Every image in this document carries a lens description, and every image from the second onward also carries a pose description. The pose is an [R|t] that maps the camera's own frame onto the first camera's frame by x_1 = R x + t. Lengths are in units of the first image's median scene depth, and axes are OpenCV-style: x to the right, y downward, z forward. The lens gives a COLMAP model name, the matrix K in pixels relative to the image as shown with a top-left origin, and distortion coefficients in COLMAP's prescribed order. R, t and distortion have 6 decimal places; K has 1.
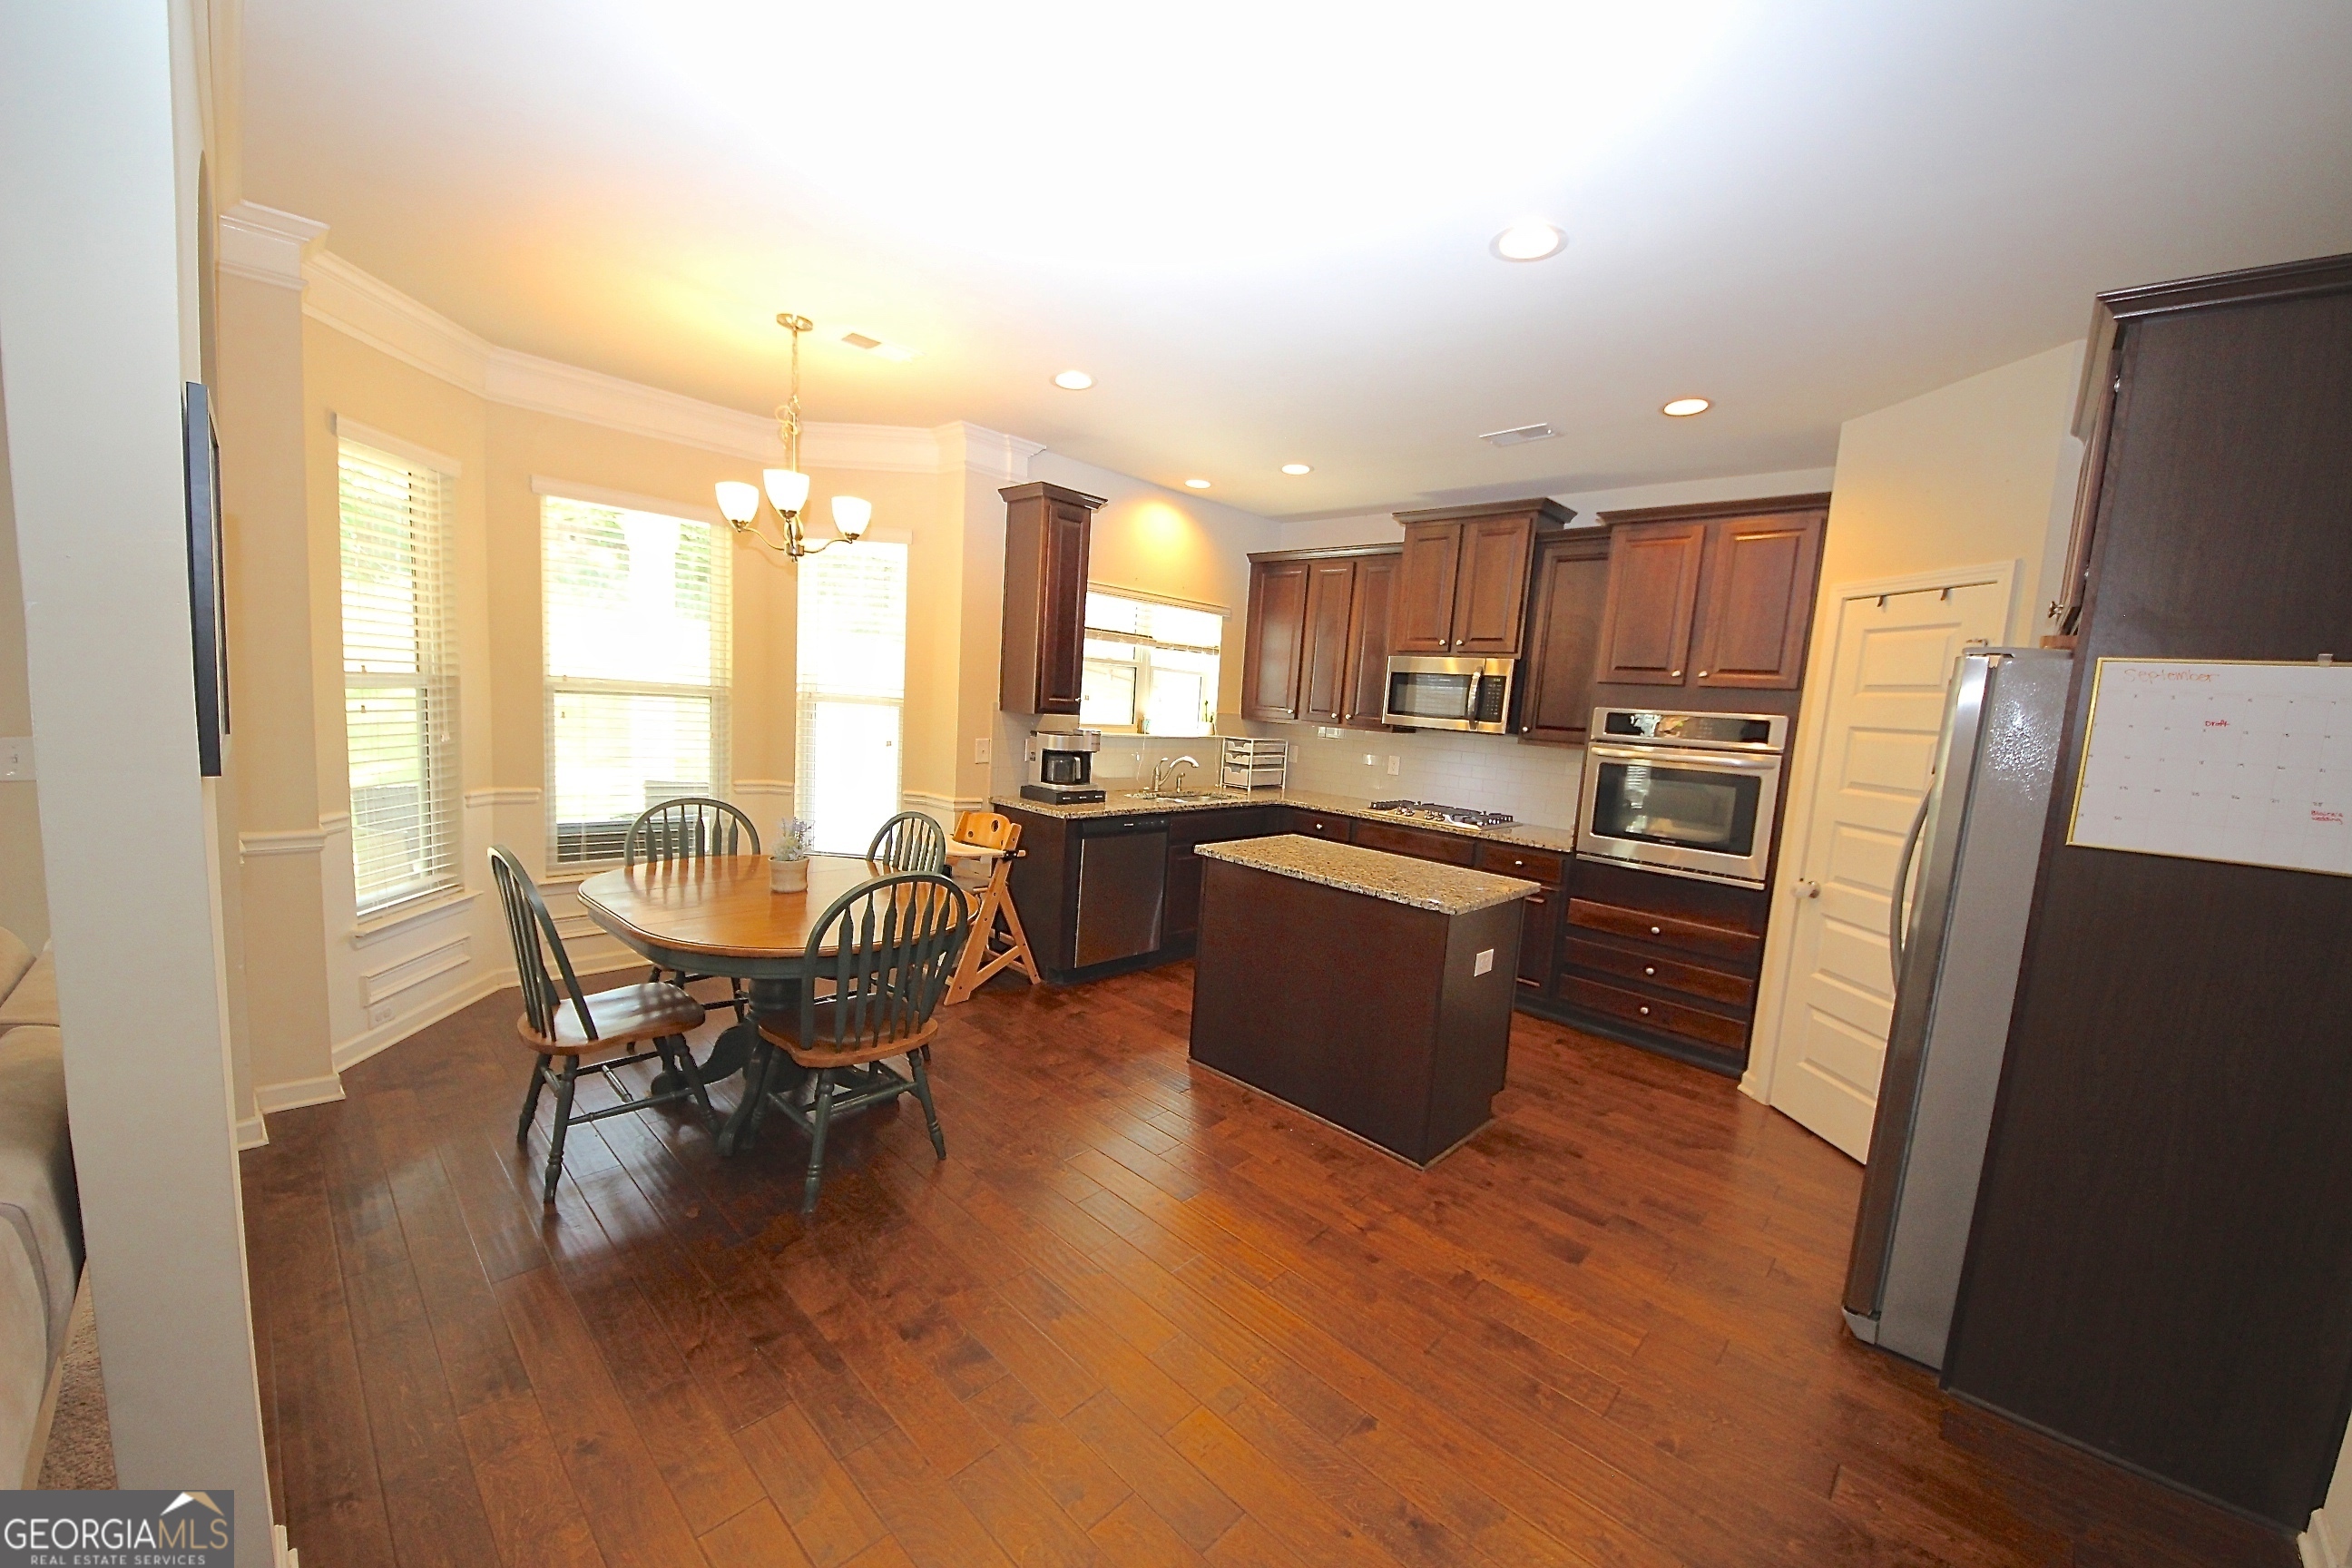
lens RADIAL K [[872.4, 0, 1181.1], [0, 872.4, 790.0], [0, 0, 1]] dist [0.002991, -0.006635]
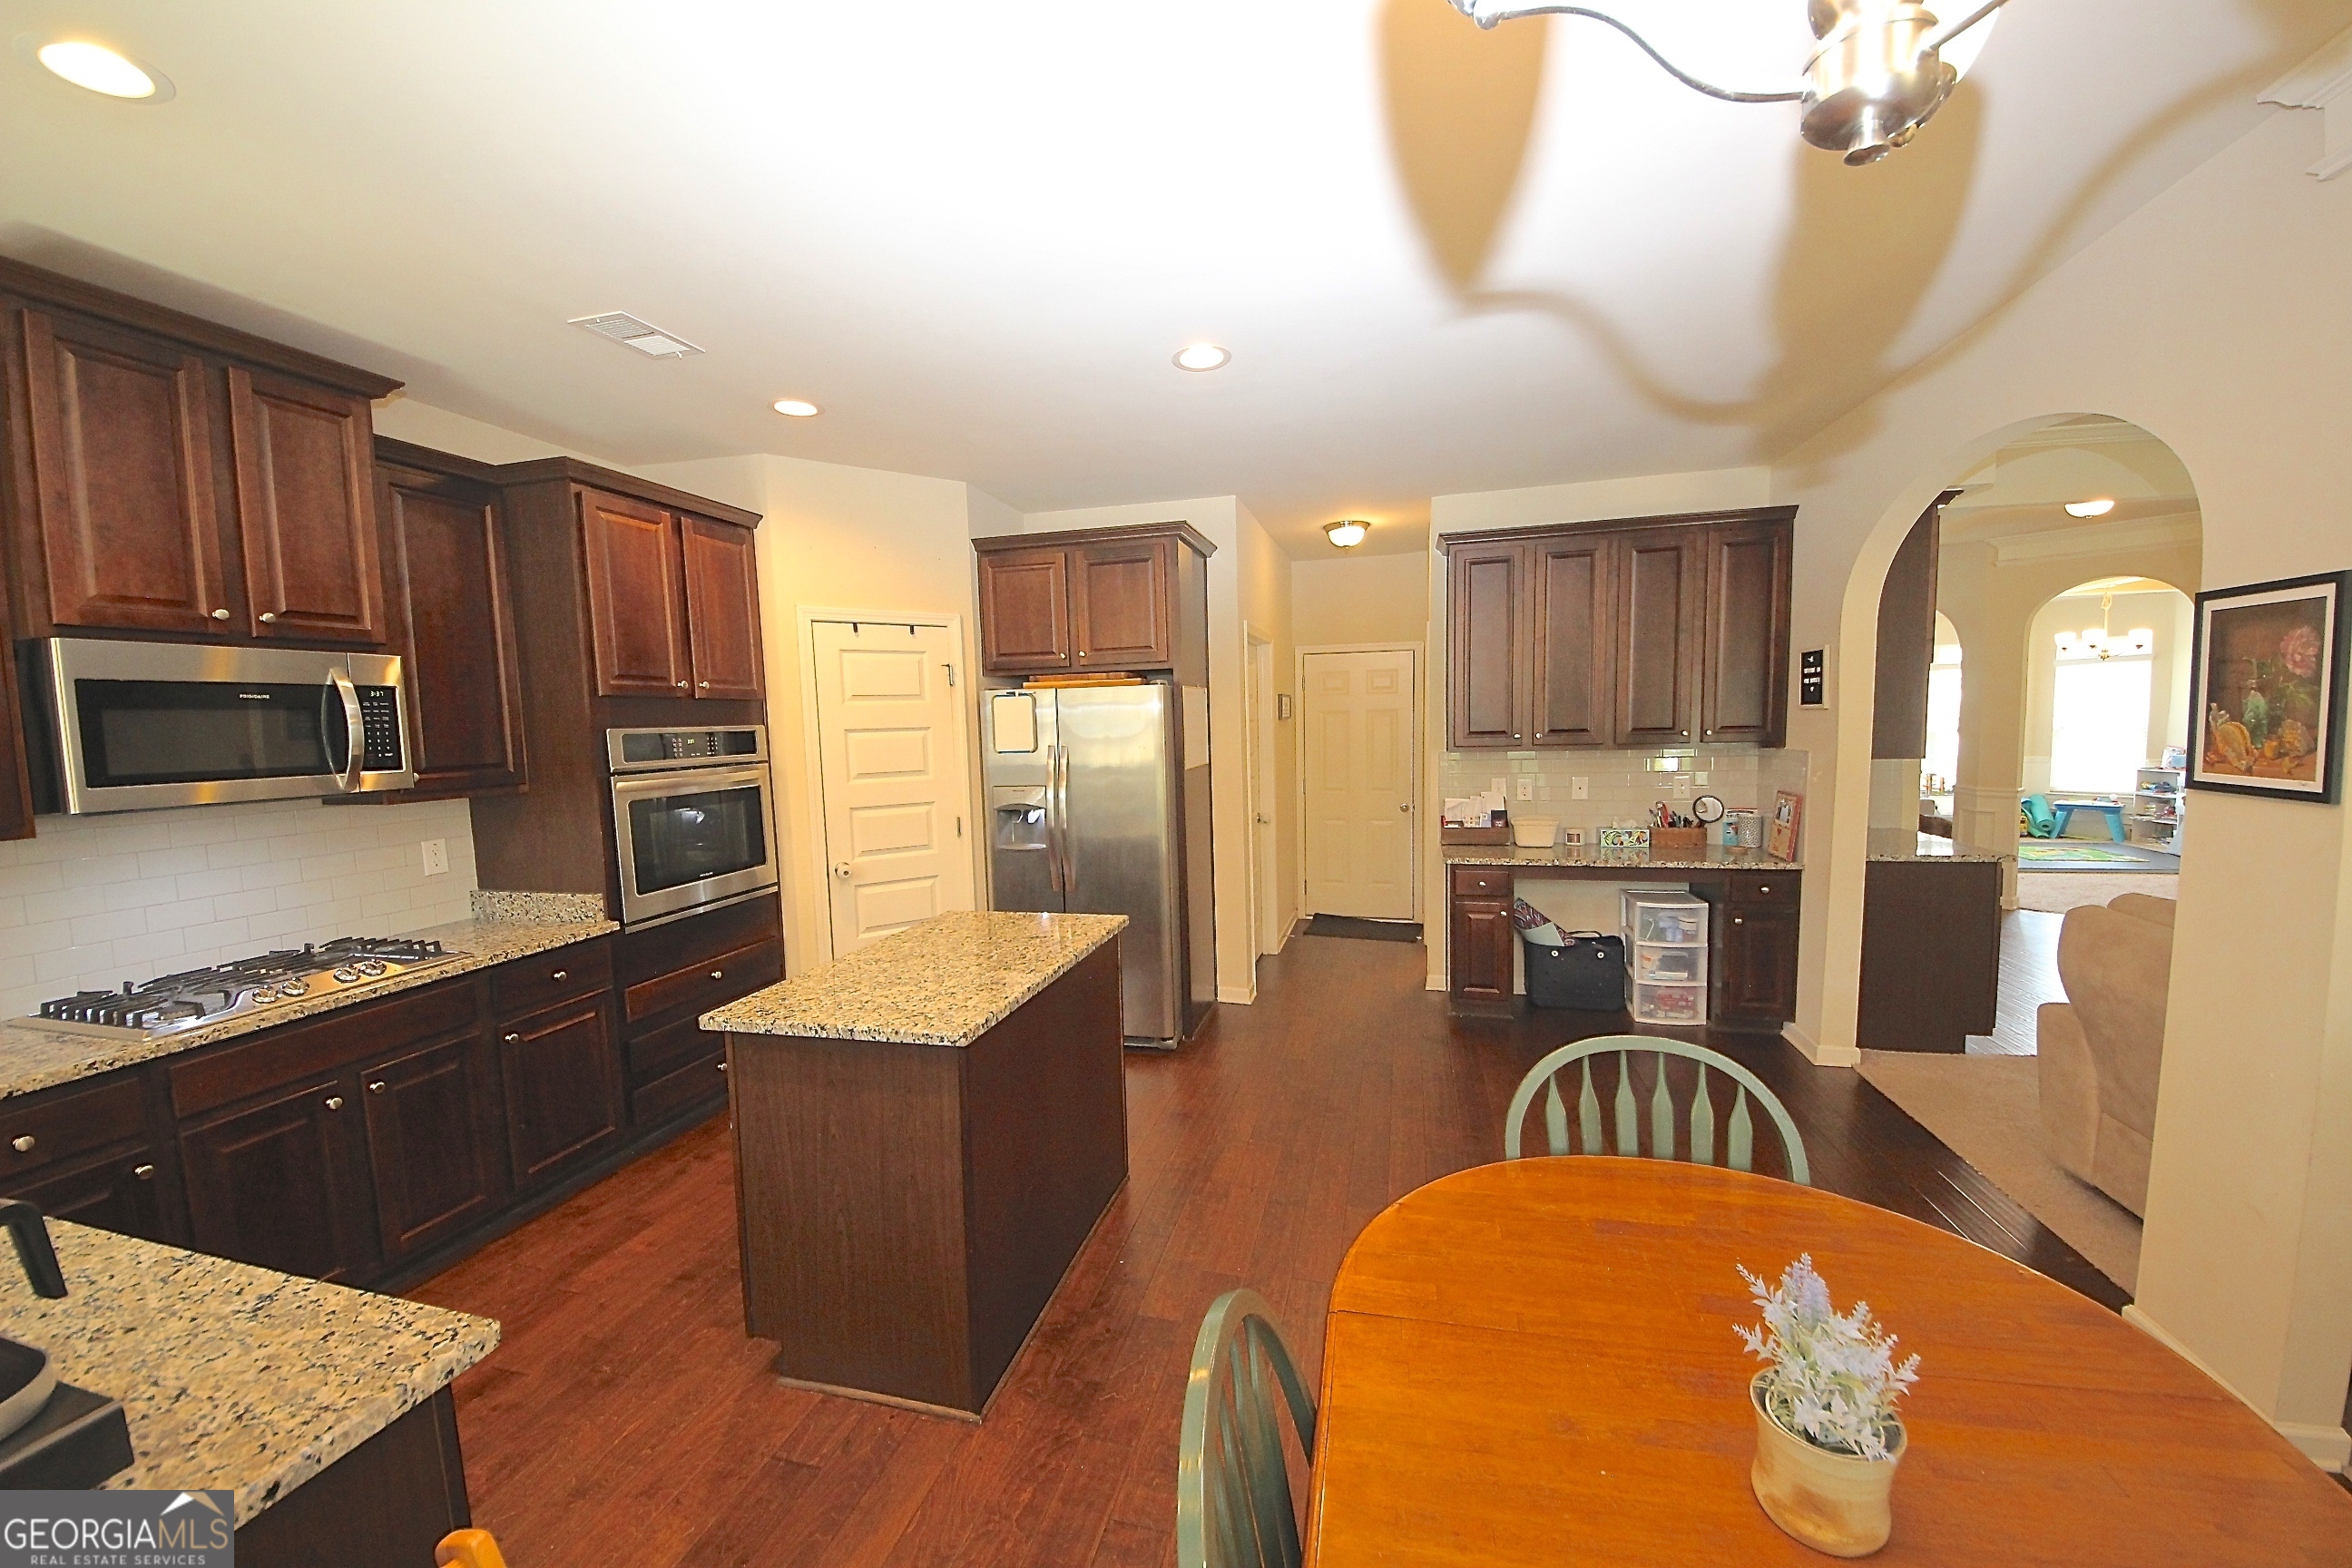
lens RADIAL K [[872.4, 0, 1179.3], [0, 872.4, 788.4], [0, 0, 1]] dist [0.002991, -0.006635]
pose [[-0.494044, -0.122986, 0.860694, -0.414514], [0.086306, 0.978118, 0.189305, -0.147372], [-0.865143, 0.167808, -0.472619, 0.963711]]
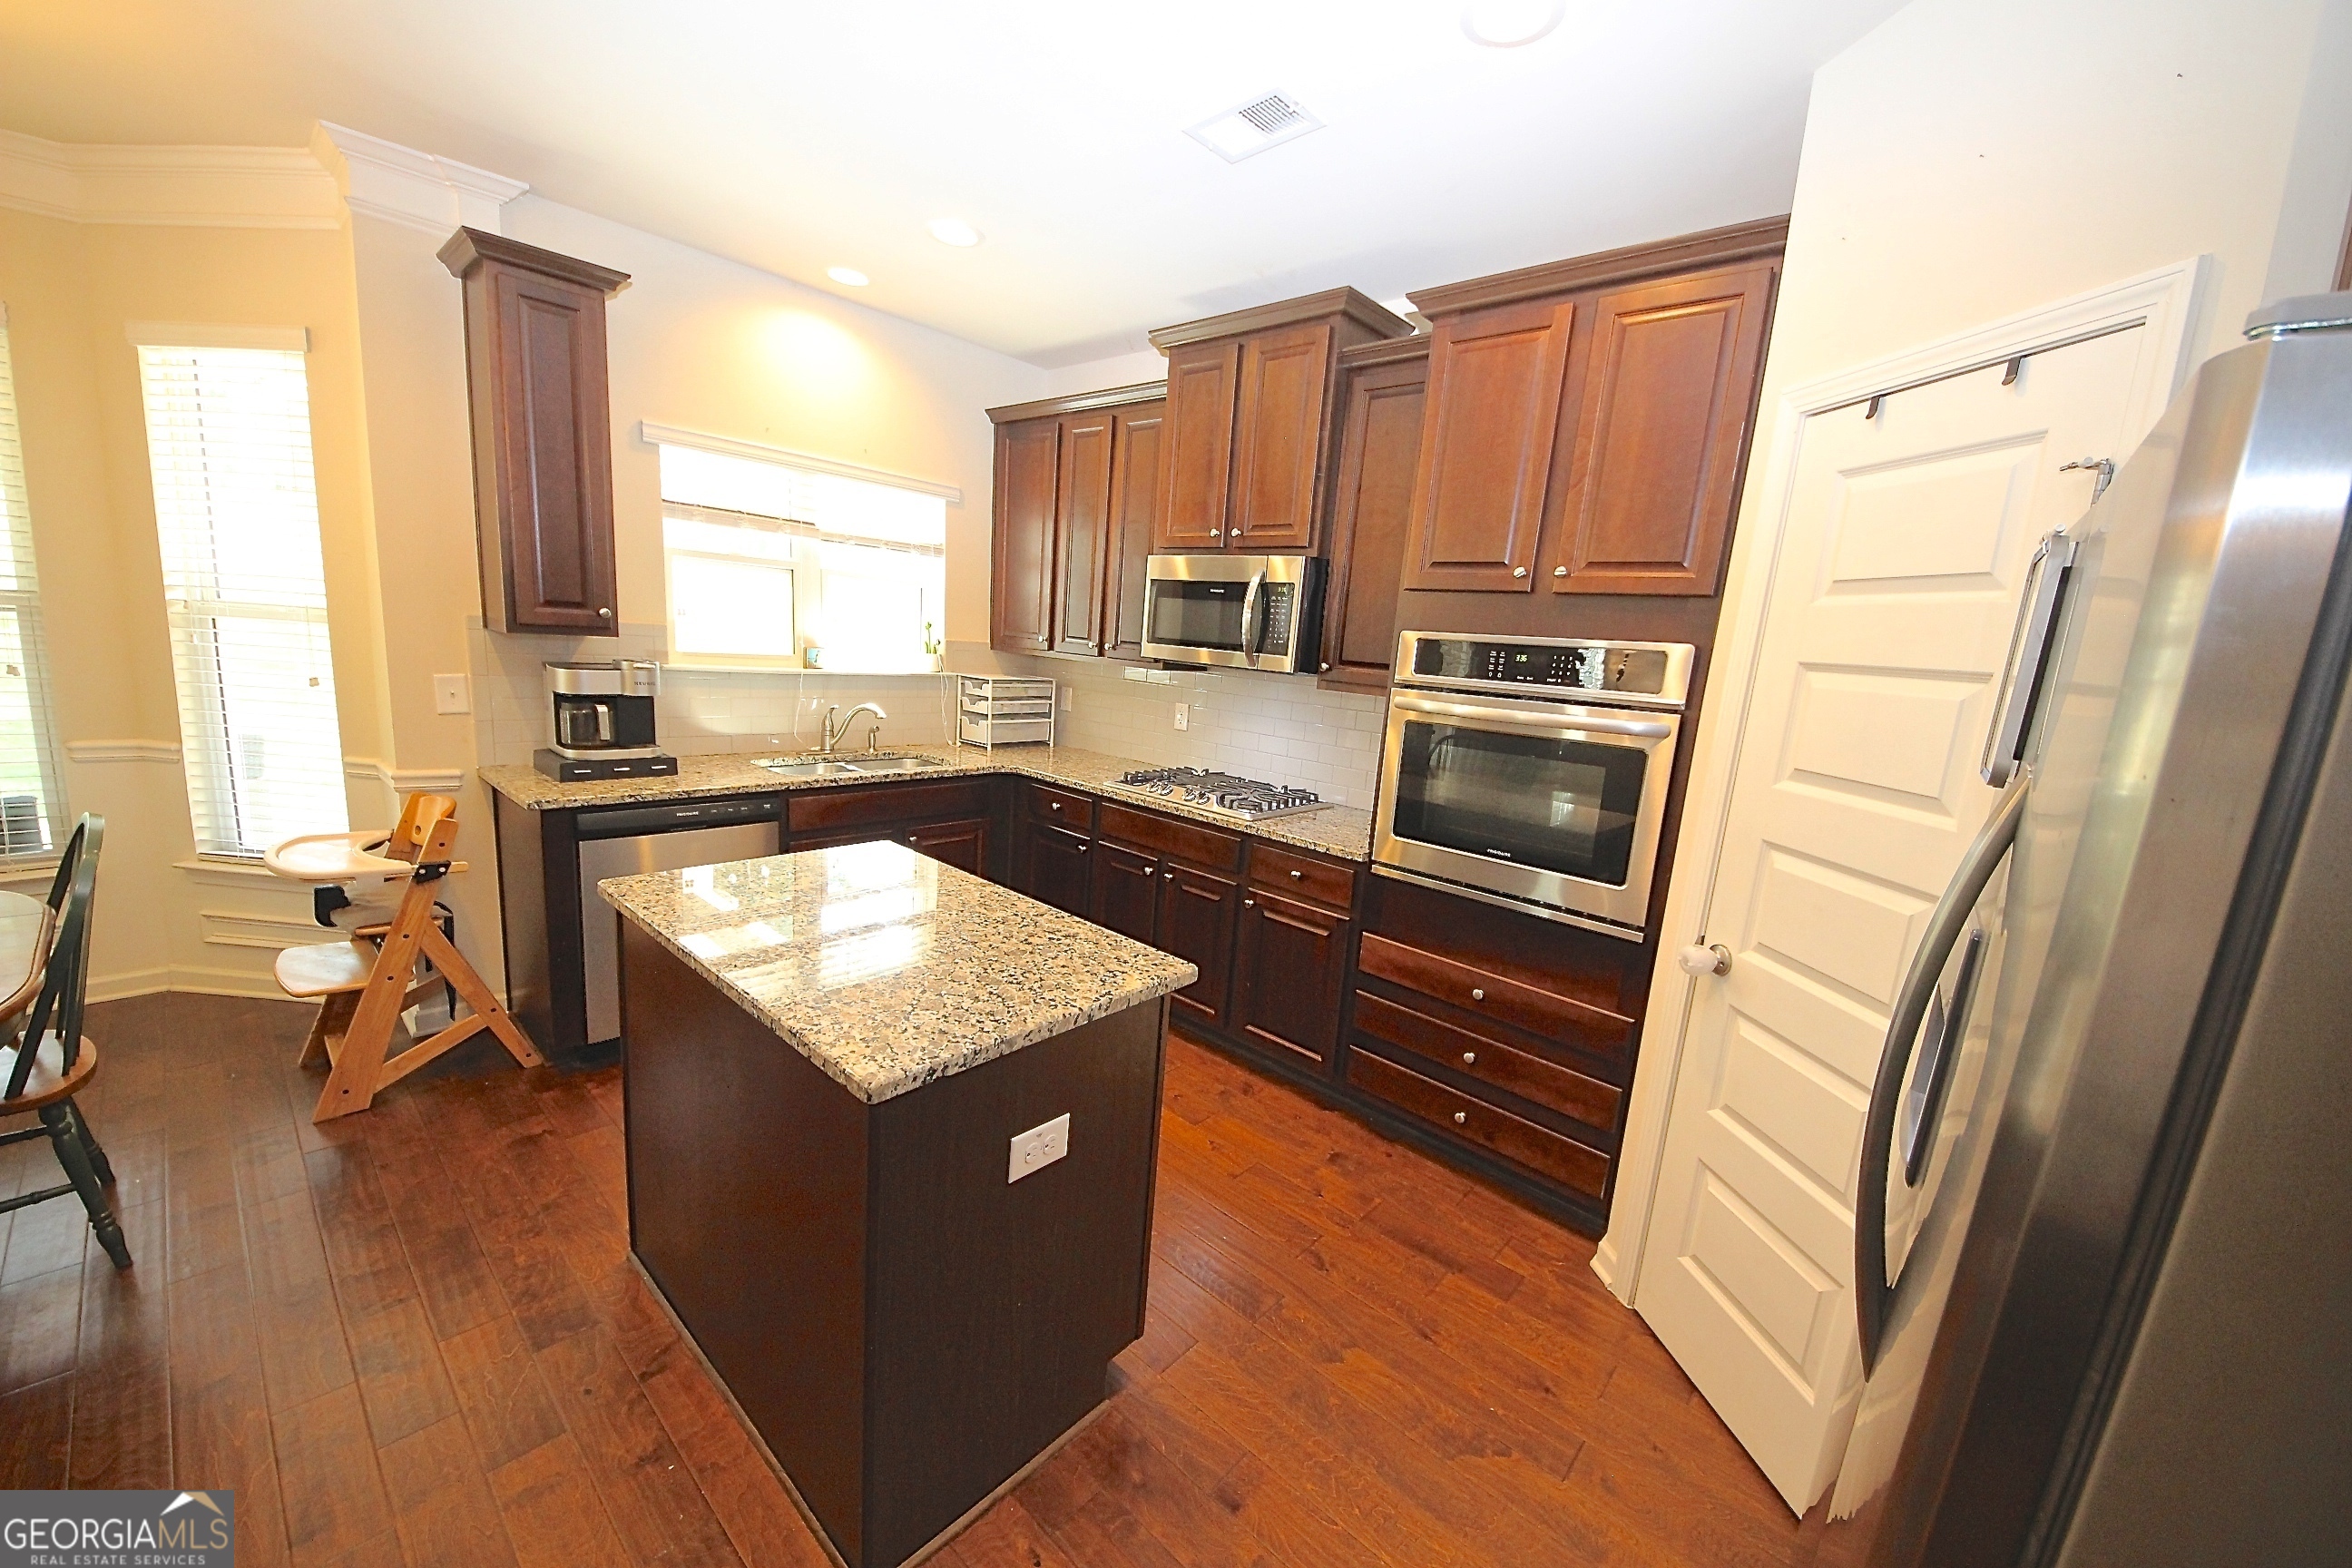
lens RADIAL K [[872.4, 0, 1196.4], [0, 872.4, 792.1], [0, 0, 1]] dist [0.002991, -0.006635]
pose [[0.999079, 0.000528, 0.042909, 0.311741], [-0.003744, 0.997184, 0.074896, -0.027283], [-0.042748, -0.074988, 0.996268, 0.396929]]
